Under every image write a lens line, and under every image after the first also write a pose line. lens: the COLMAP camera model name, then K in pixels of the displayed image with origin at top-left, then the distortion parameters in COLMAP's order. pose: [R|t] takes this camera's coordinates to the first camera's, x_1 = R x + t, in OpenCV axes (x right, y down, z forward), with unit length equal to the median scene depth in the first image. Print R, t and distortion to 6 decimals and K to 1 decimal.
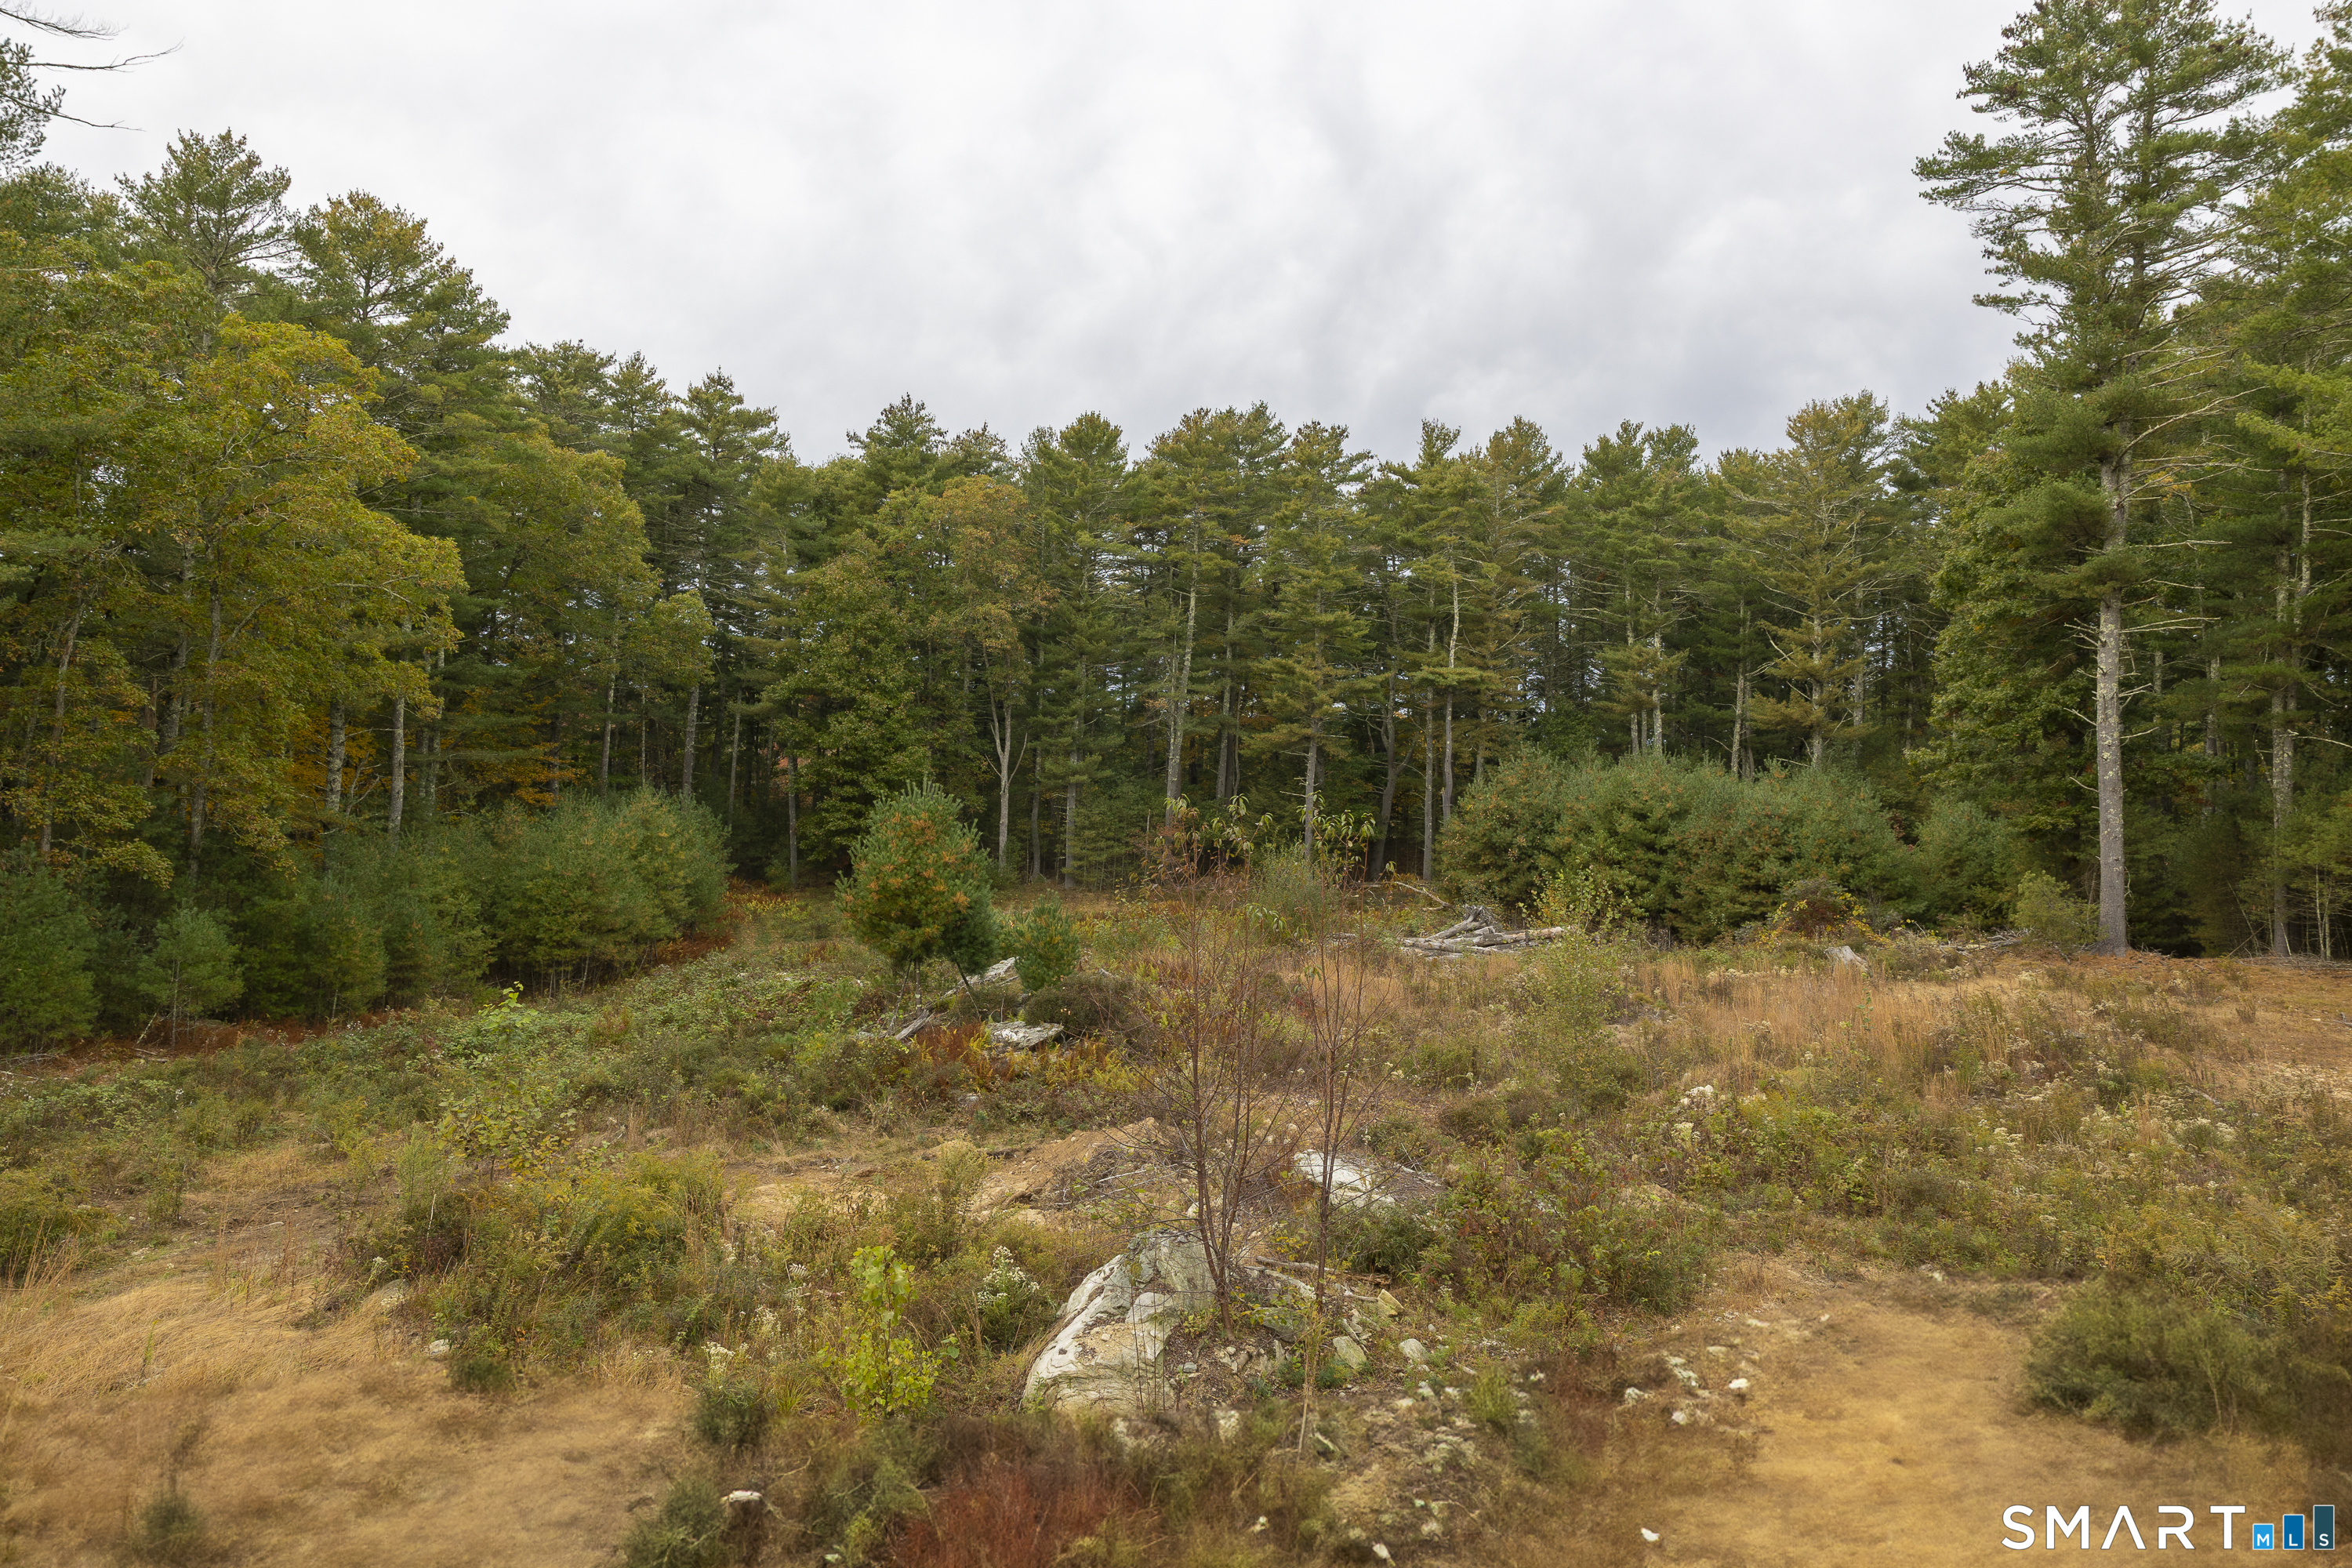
lens RADIAL K [[1625.4, 0, 1176.0], [0, 1625.4, 784.0], [0, 0, 1]] dist [-0.003204, -0.001079]
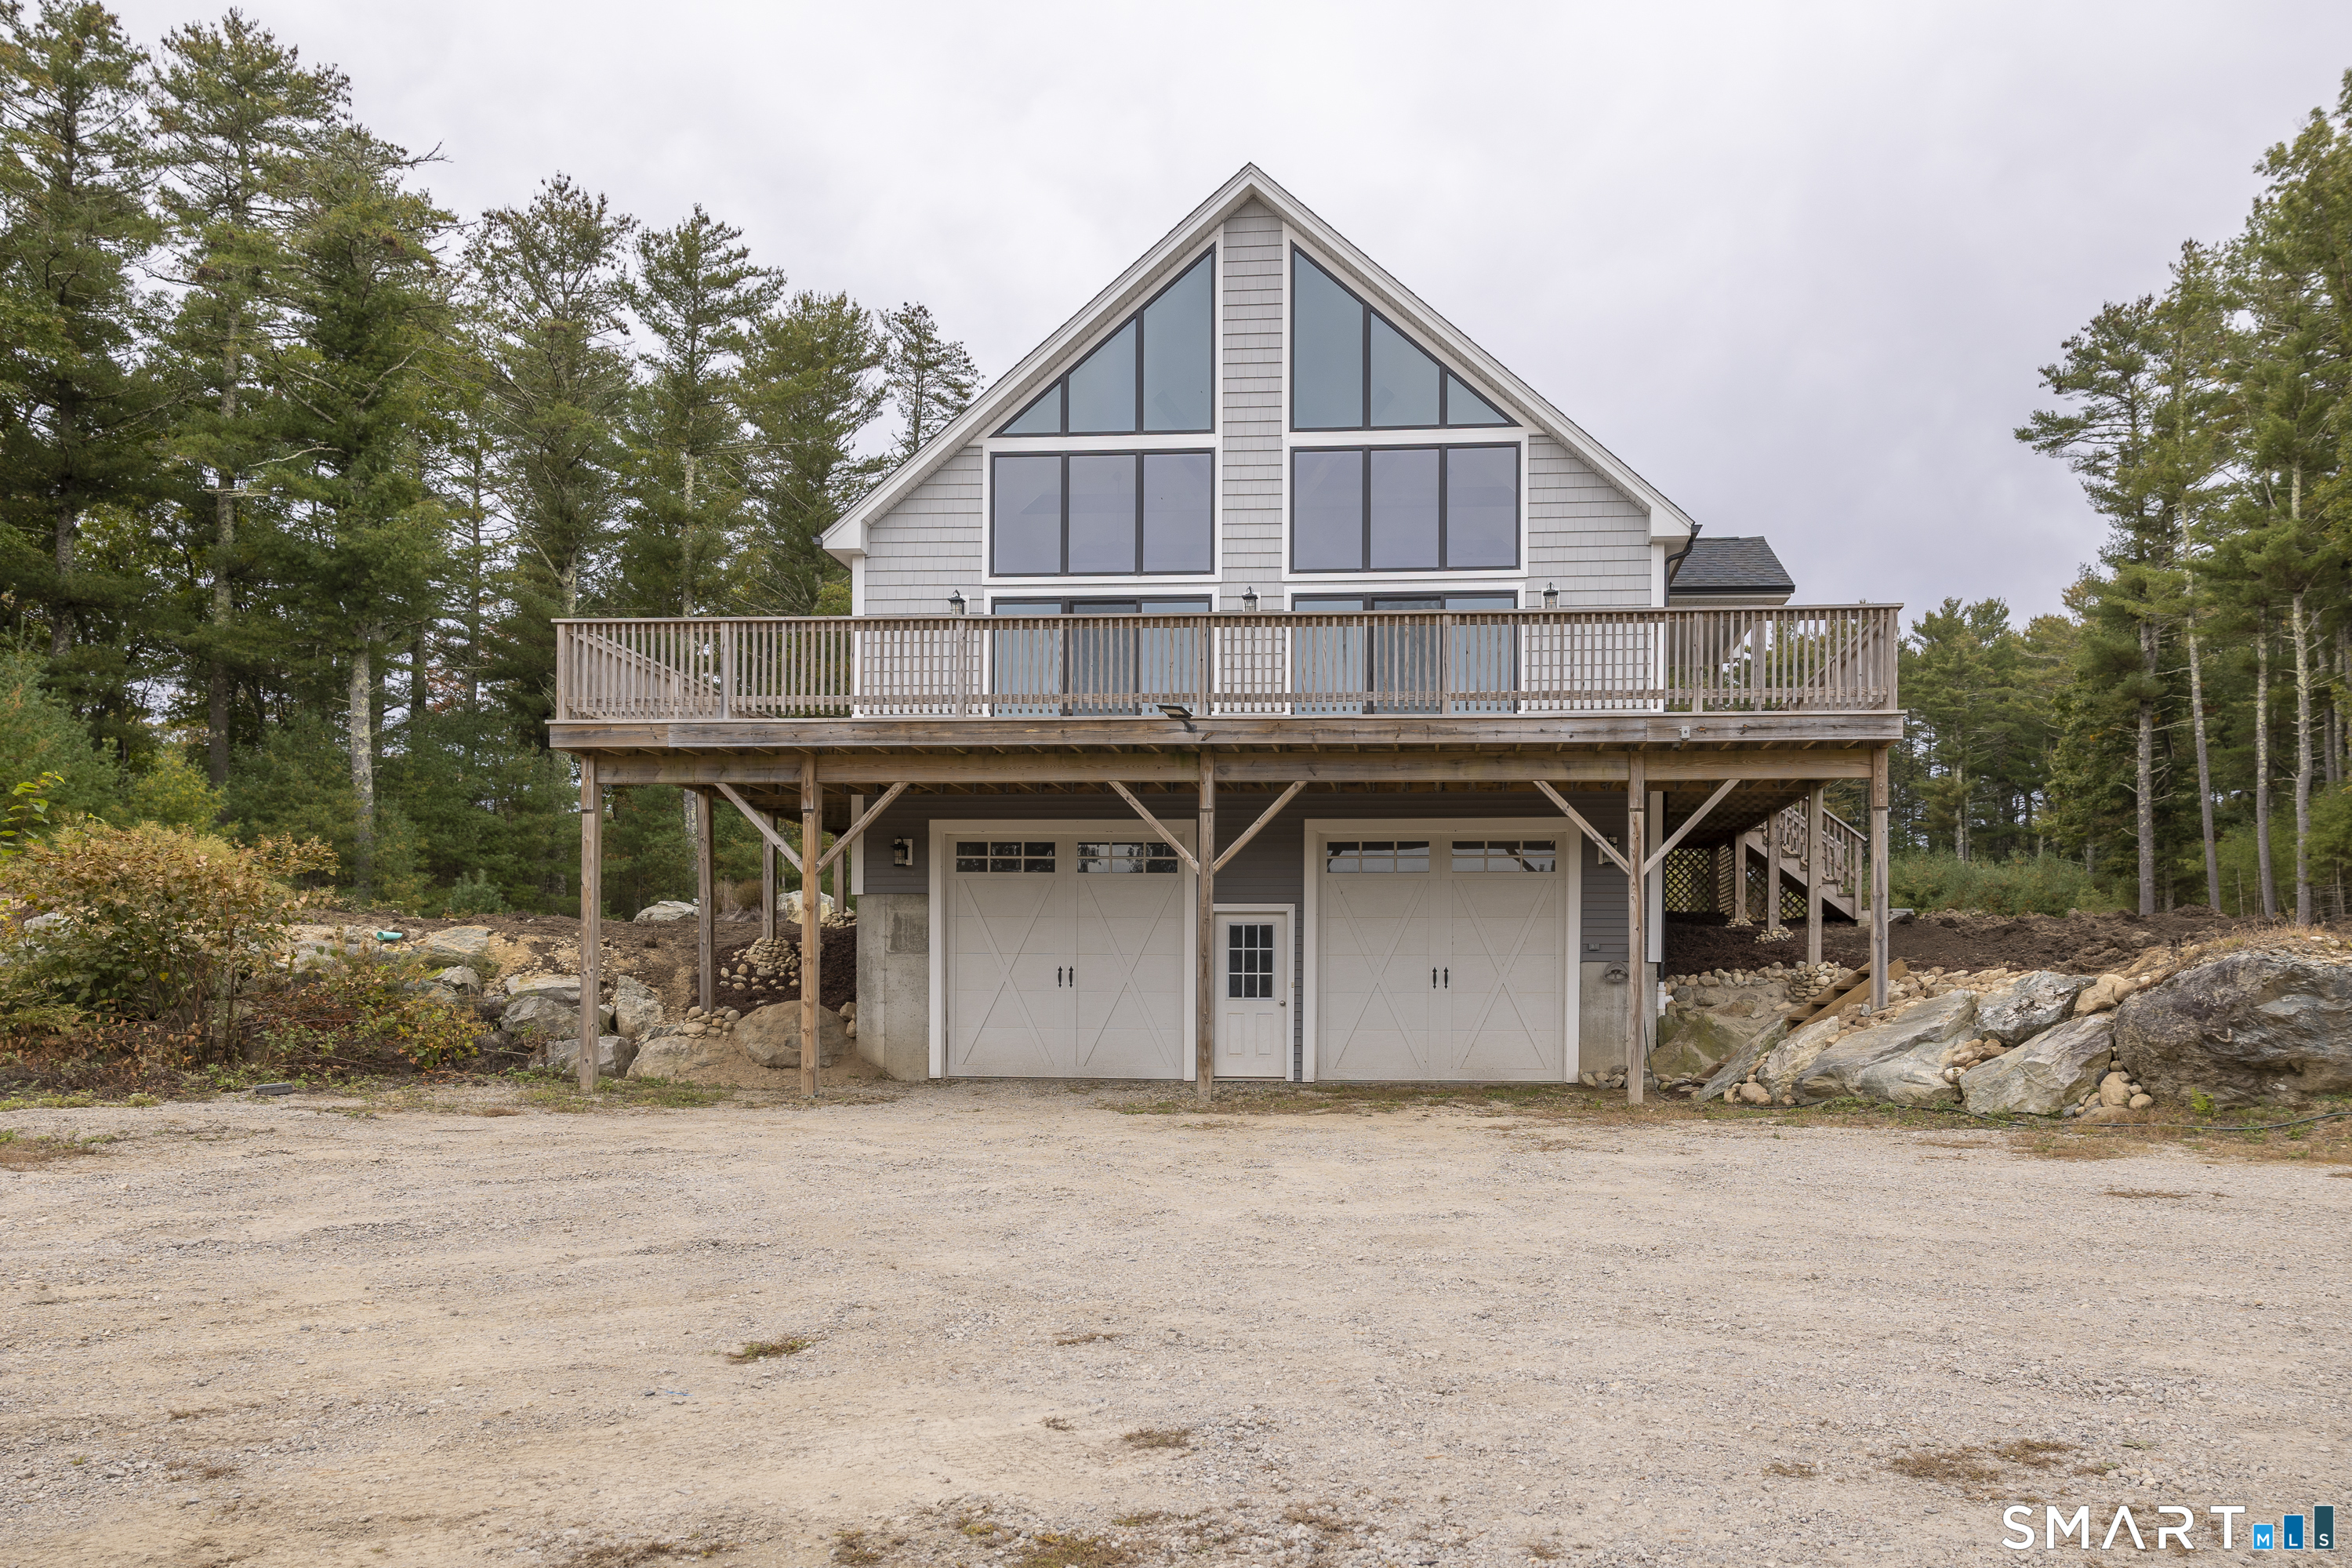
lens RADIAL K [[1625.4, 0, 1176.0], [0, 1625.4, 784.0], [0, 0, 1]] dist [-0.003204, -0.001079]
pose [[0.955450, -0.045289, -0.291658, 0.138449], [0.009378, 0.992317, -0.123364, 0.117885], [0.295005, 0.115133, 0.948534, -0.613082]]
